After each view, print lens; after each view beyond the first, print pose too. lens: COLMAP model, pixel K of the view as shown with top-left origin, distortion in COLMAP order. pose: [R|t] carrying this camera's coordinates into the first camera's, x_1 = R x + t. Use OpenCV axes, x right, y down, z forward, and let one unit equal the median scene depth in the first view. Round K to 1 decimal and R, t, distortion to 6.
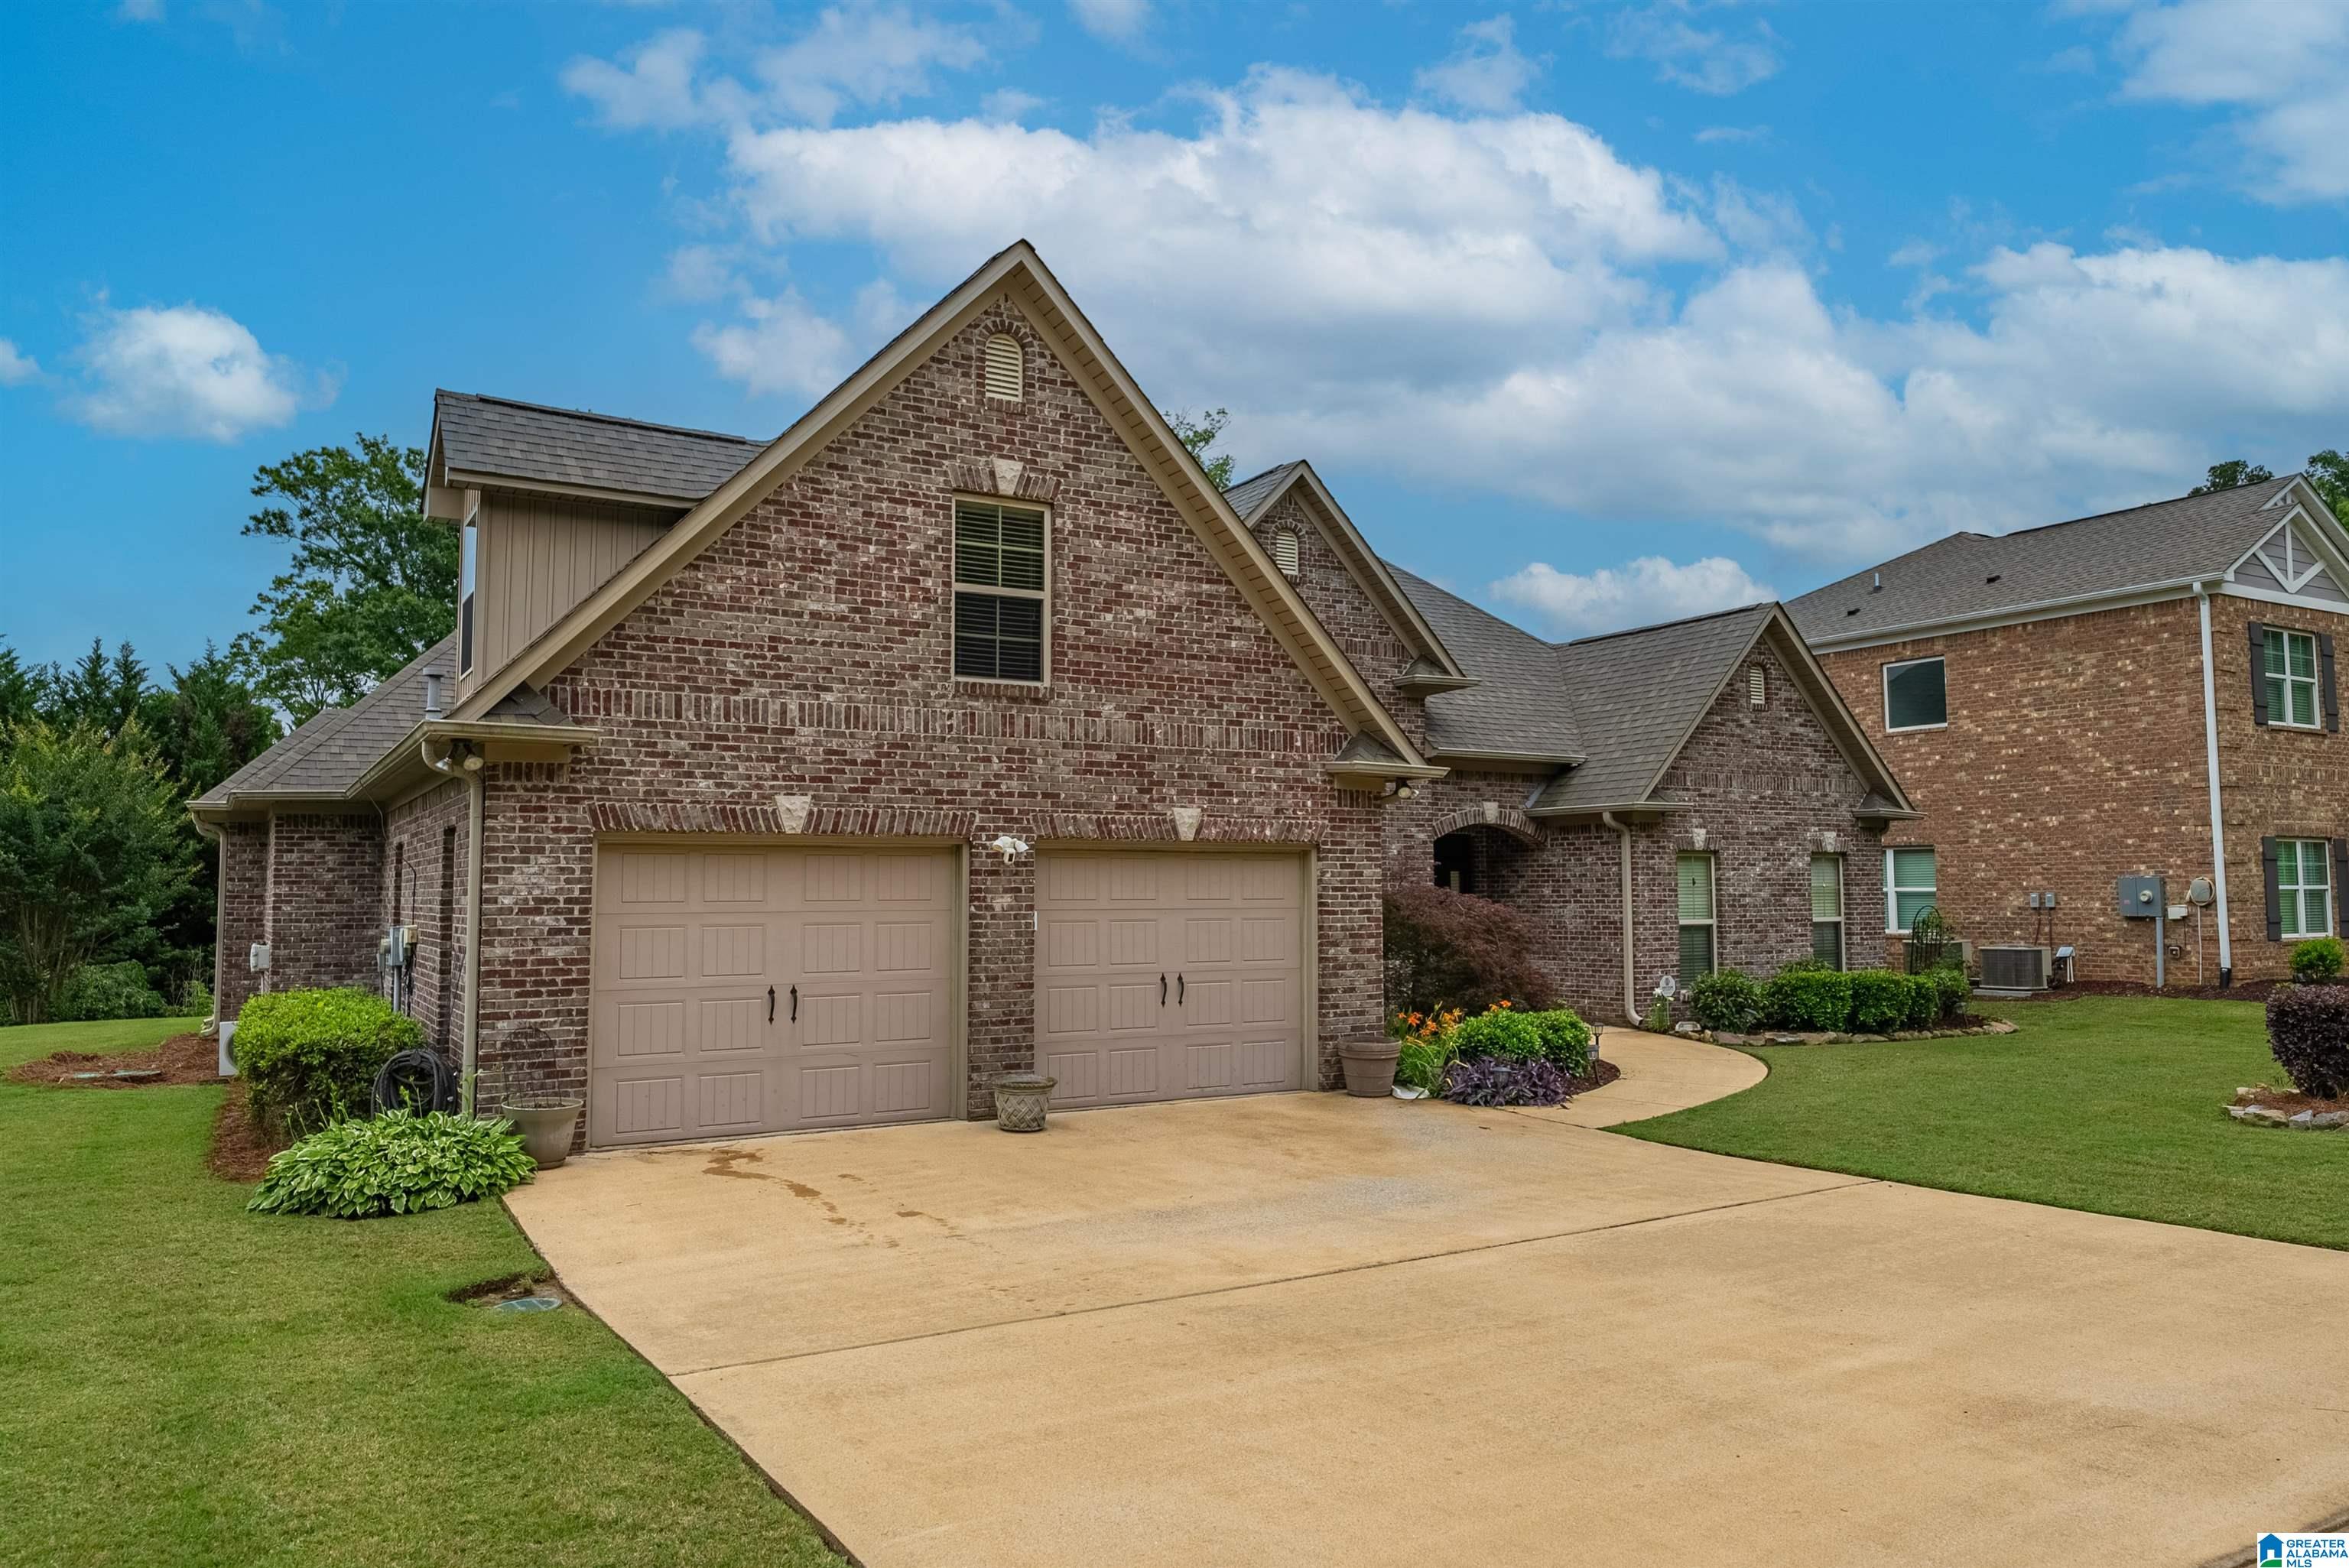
lens RADIAL K [[1605.7, 0, 1166.5], [0, 1605.7, 783.8], [0, 0, 1]] dist [-0.000745, 0.002329]
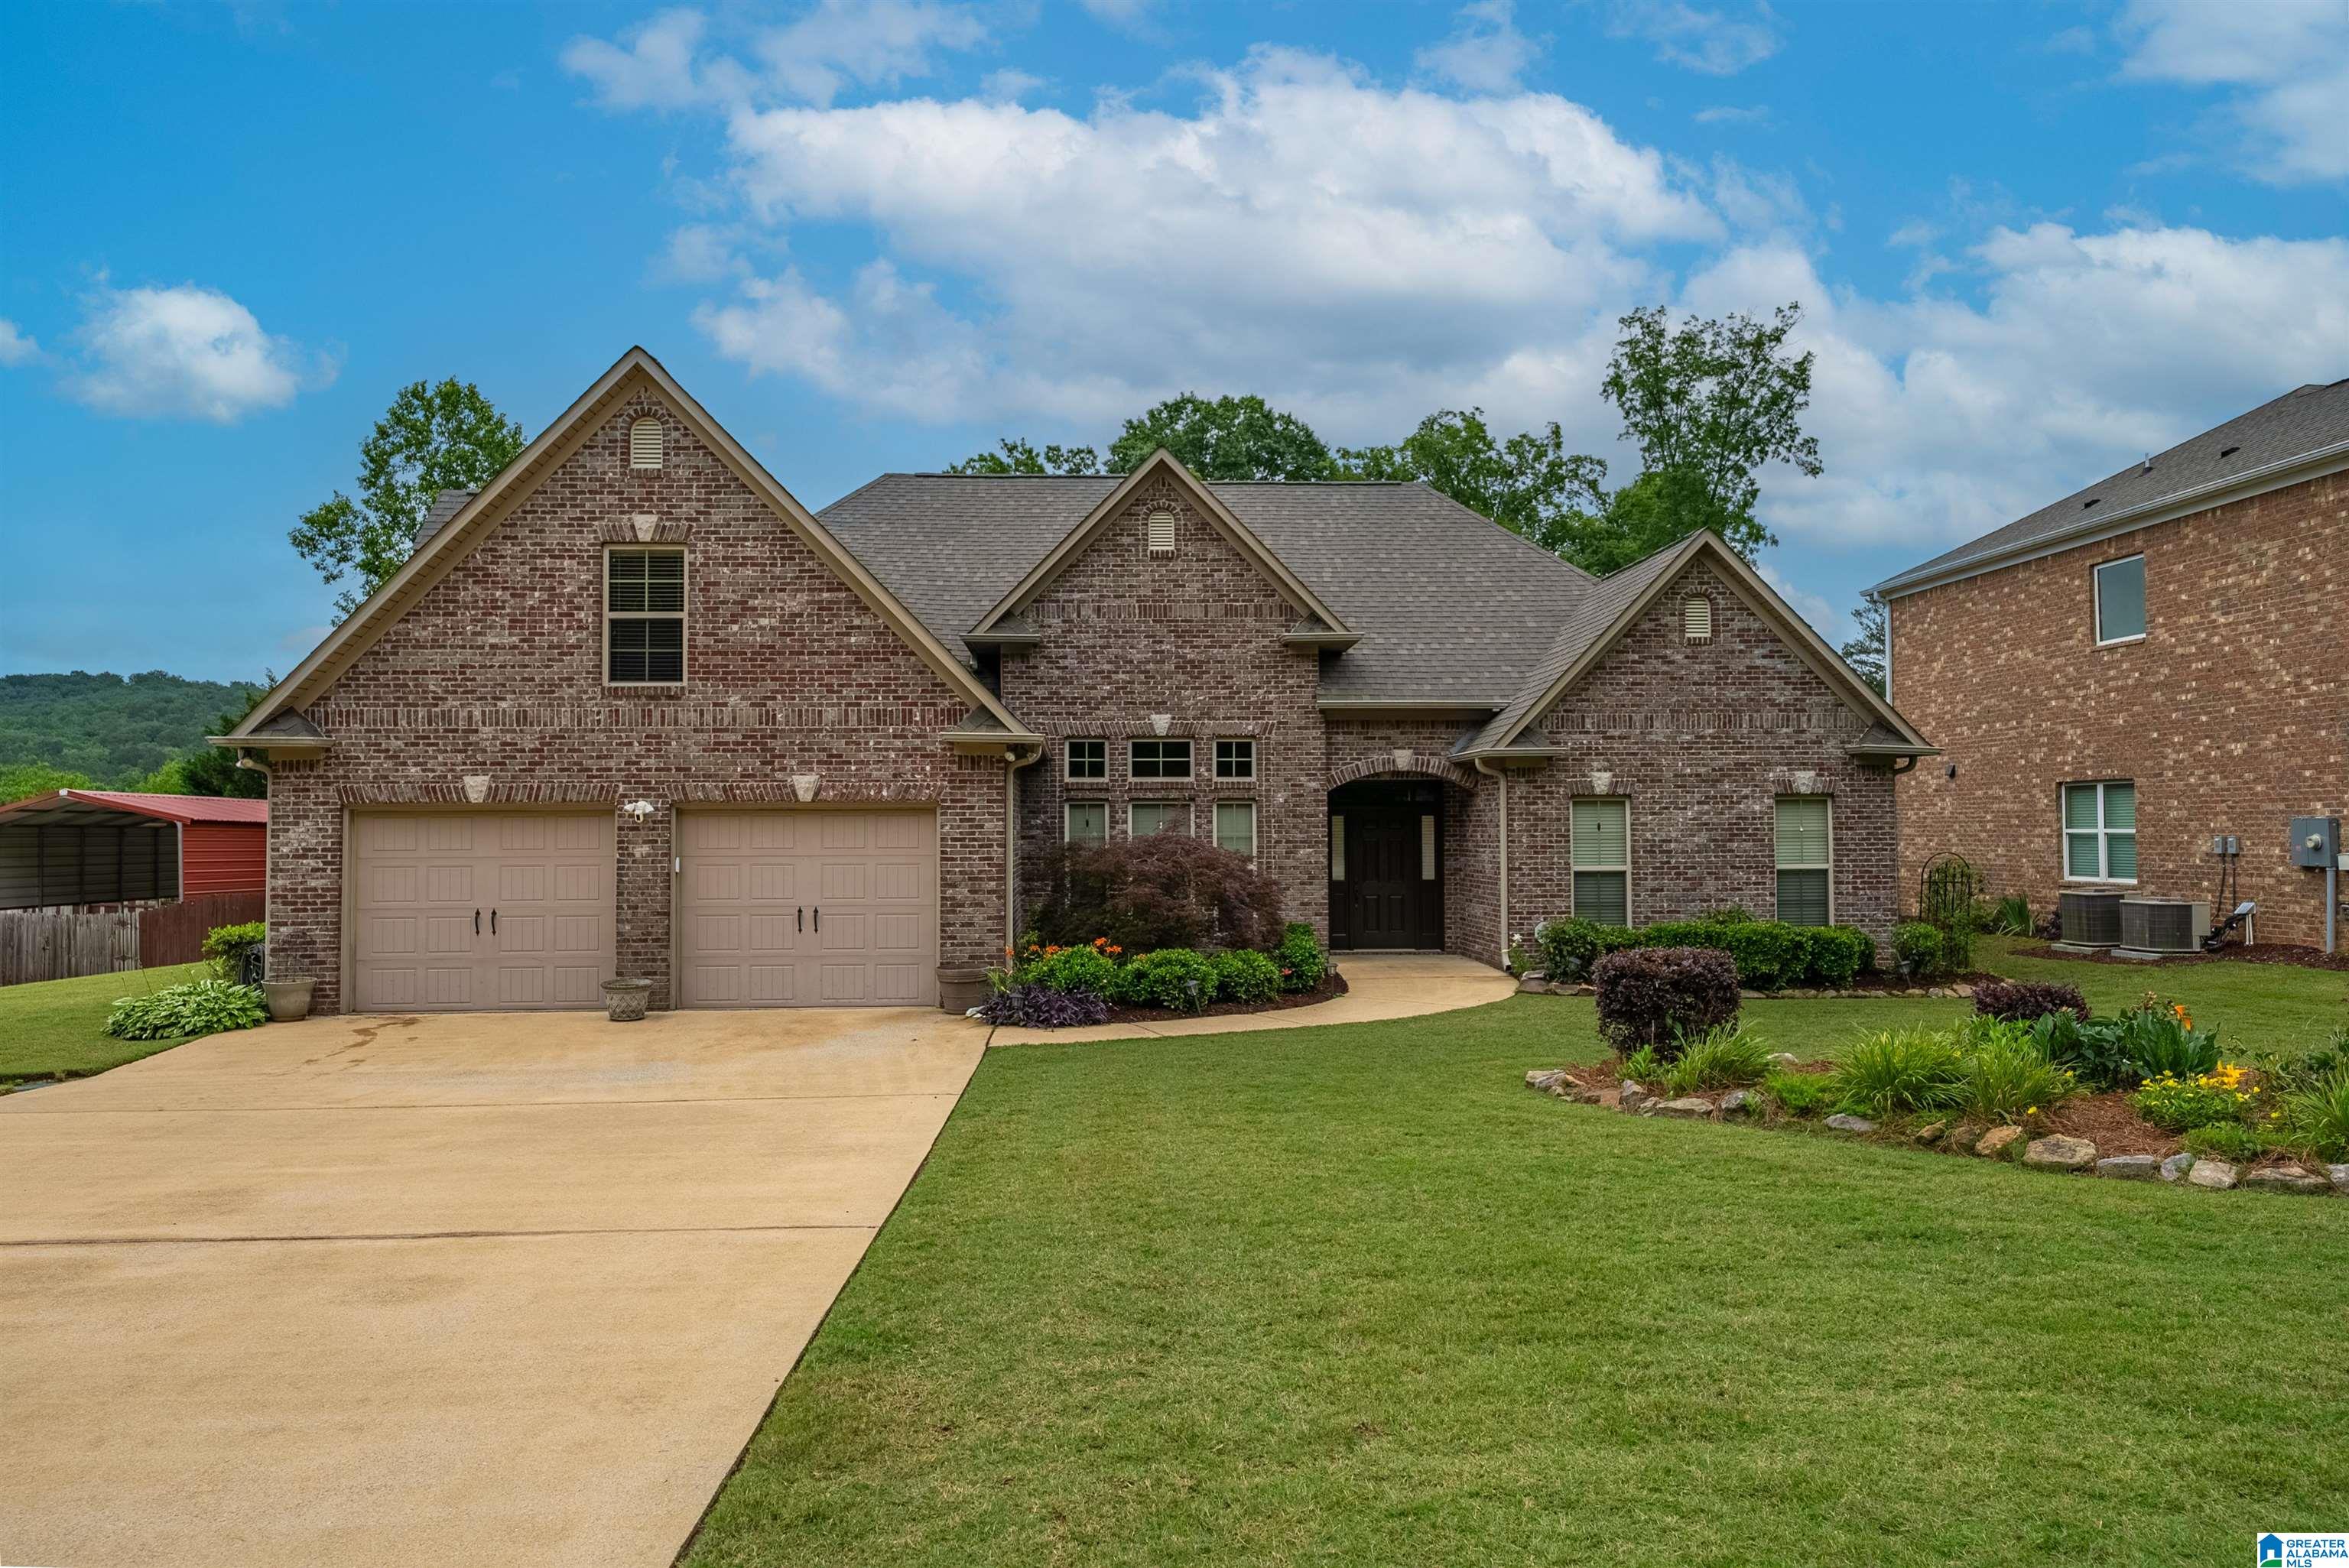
lens RADIAL K [[1605.7, 0, 1174.4], [0, 1605.7, 786.4], [0, 0, 1]] dist [-0.000745, 0.002329]
pose [[0.880358, -0.012927, -0.474134, 0.592859], [0.034551, 0.998721, 0.036925, -0.008700], [0.473050, -0.048889, 0.879678, 0.025121]]
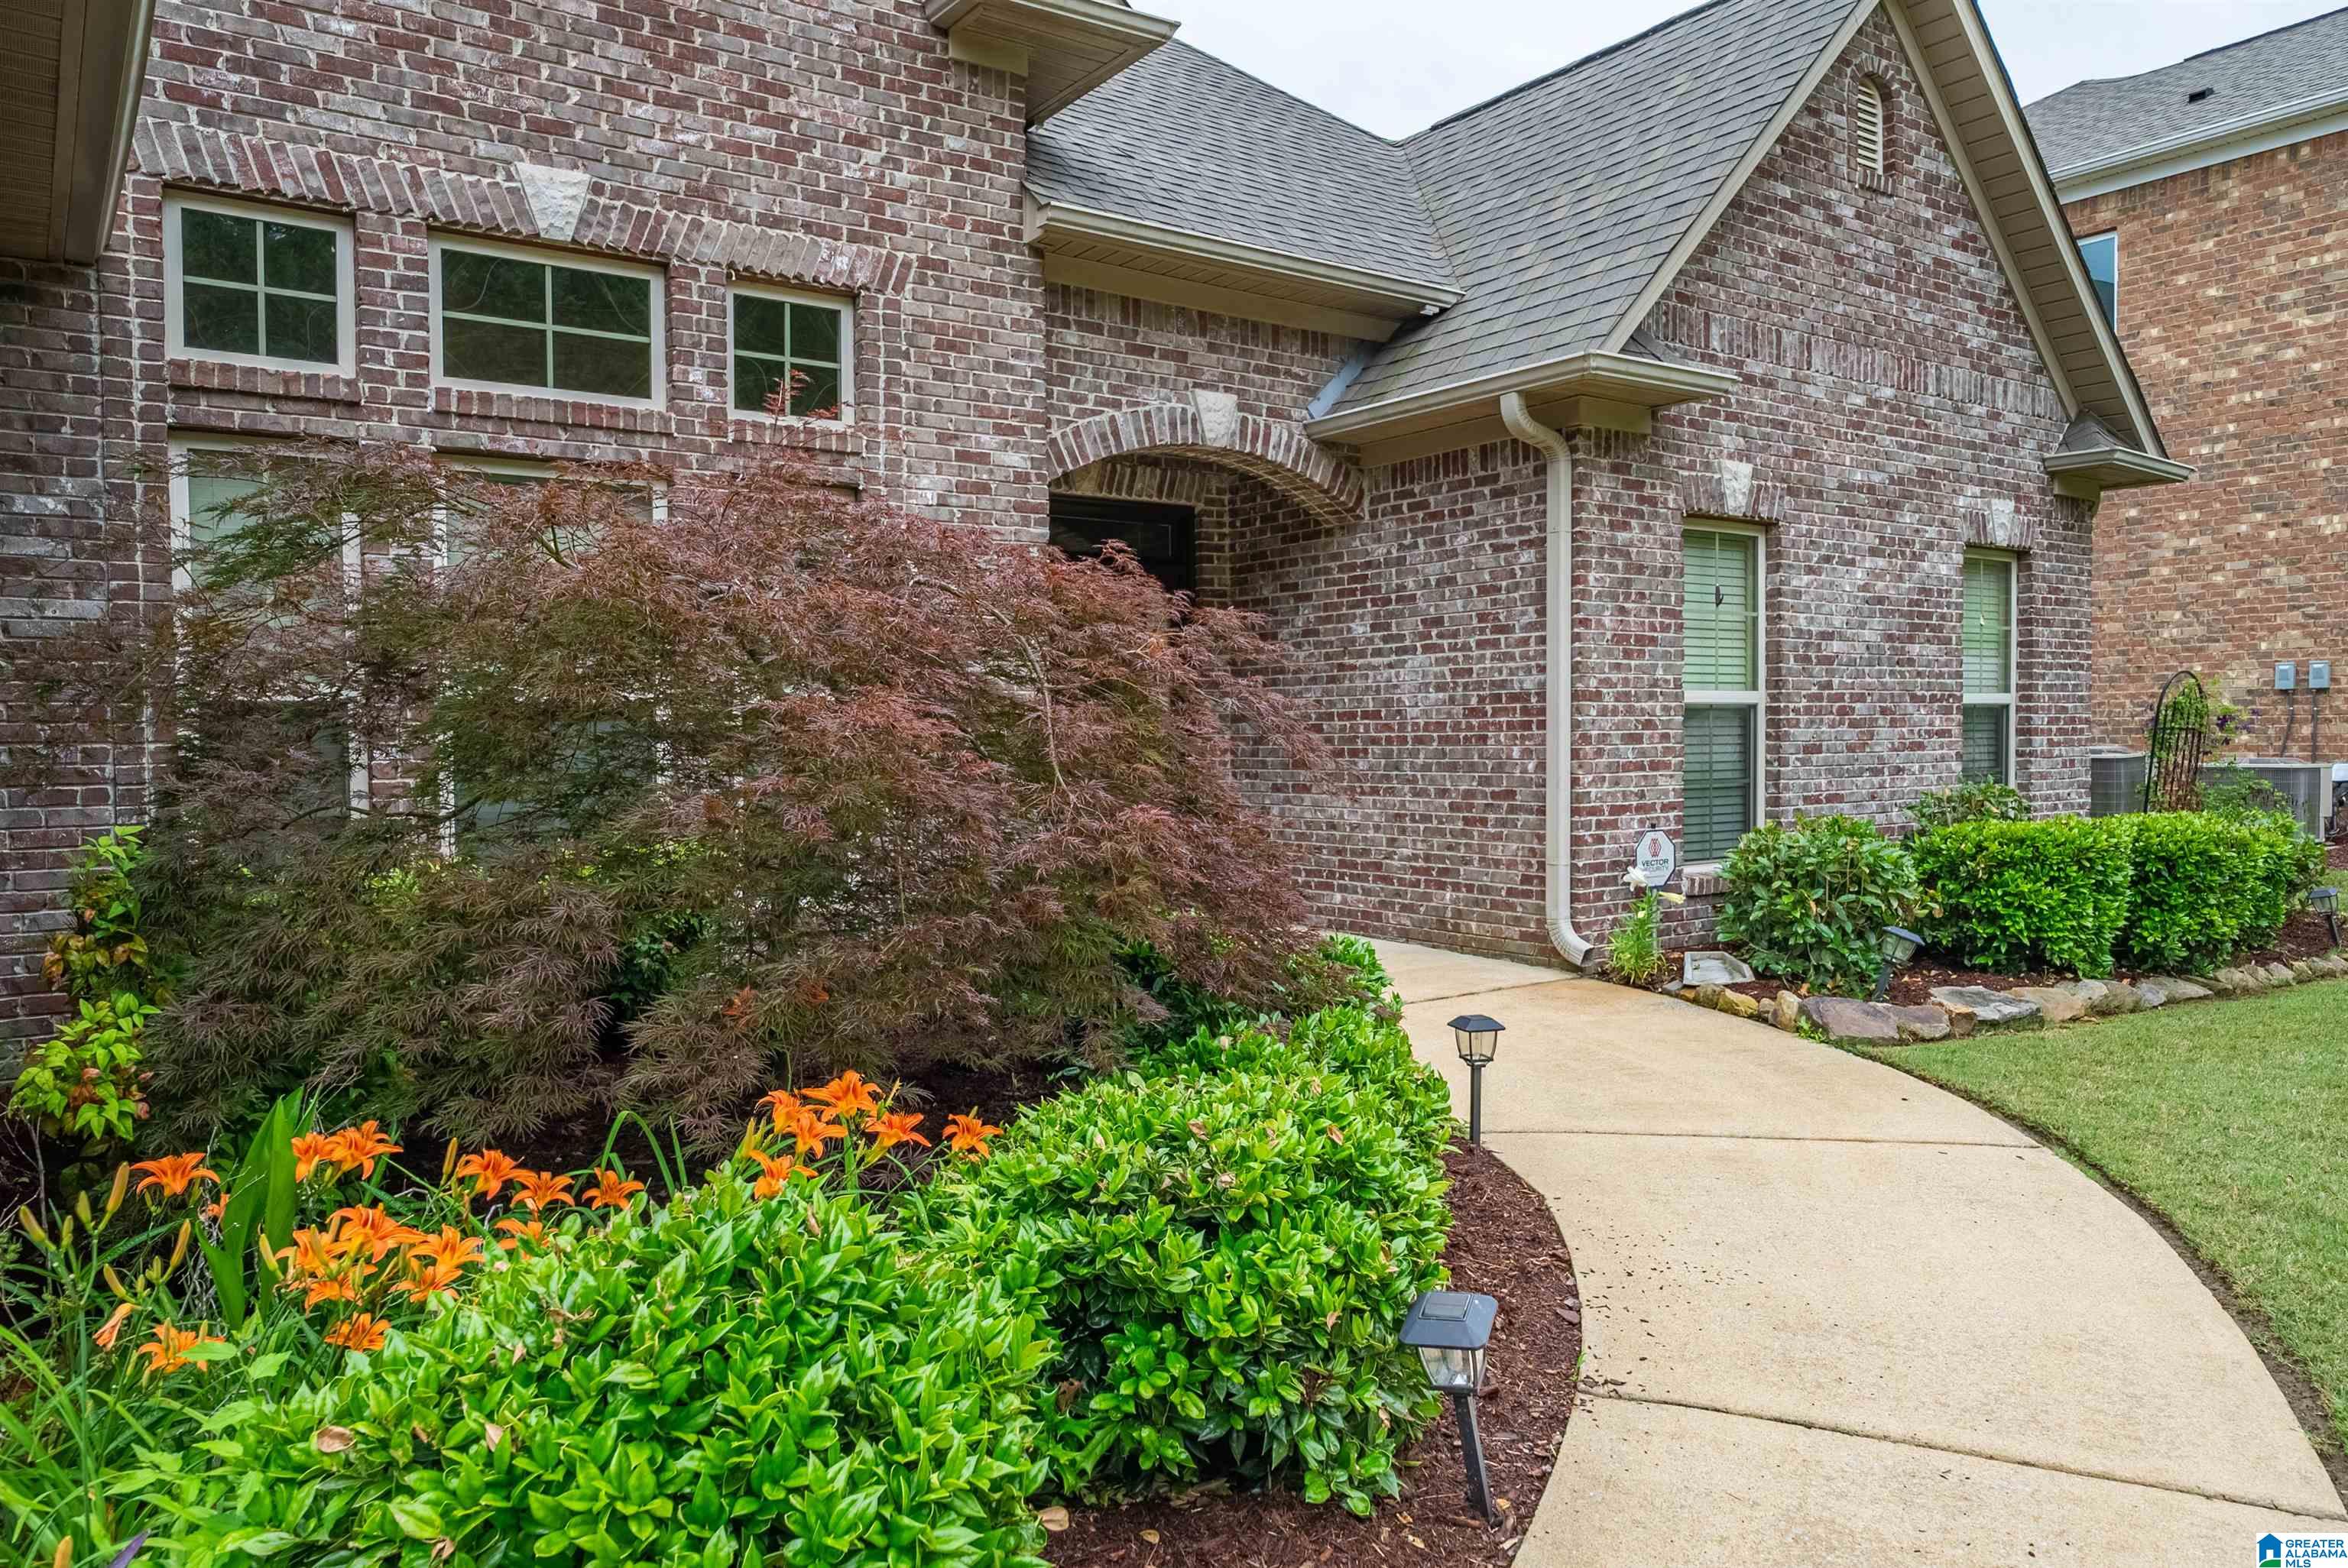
lens RADIAL K [[1609.1, 0, 1170.8], [0, 1609.1, 781.6], [0, 0, 1]] dist [-0.001832, -0.000244]
pose [[0.997125, -0.006817, 0.075471, 0.170128], [-0.000726, 0.995041, 0.099466, 0.070535], [-0.075775, -0.099235, 0.992175, 0.639528]]
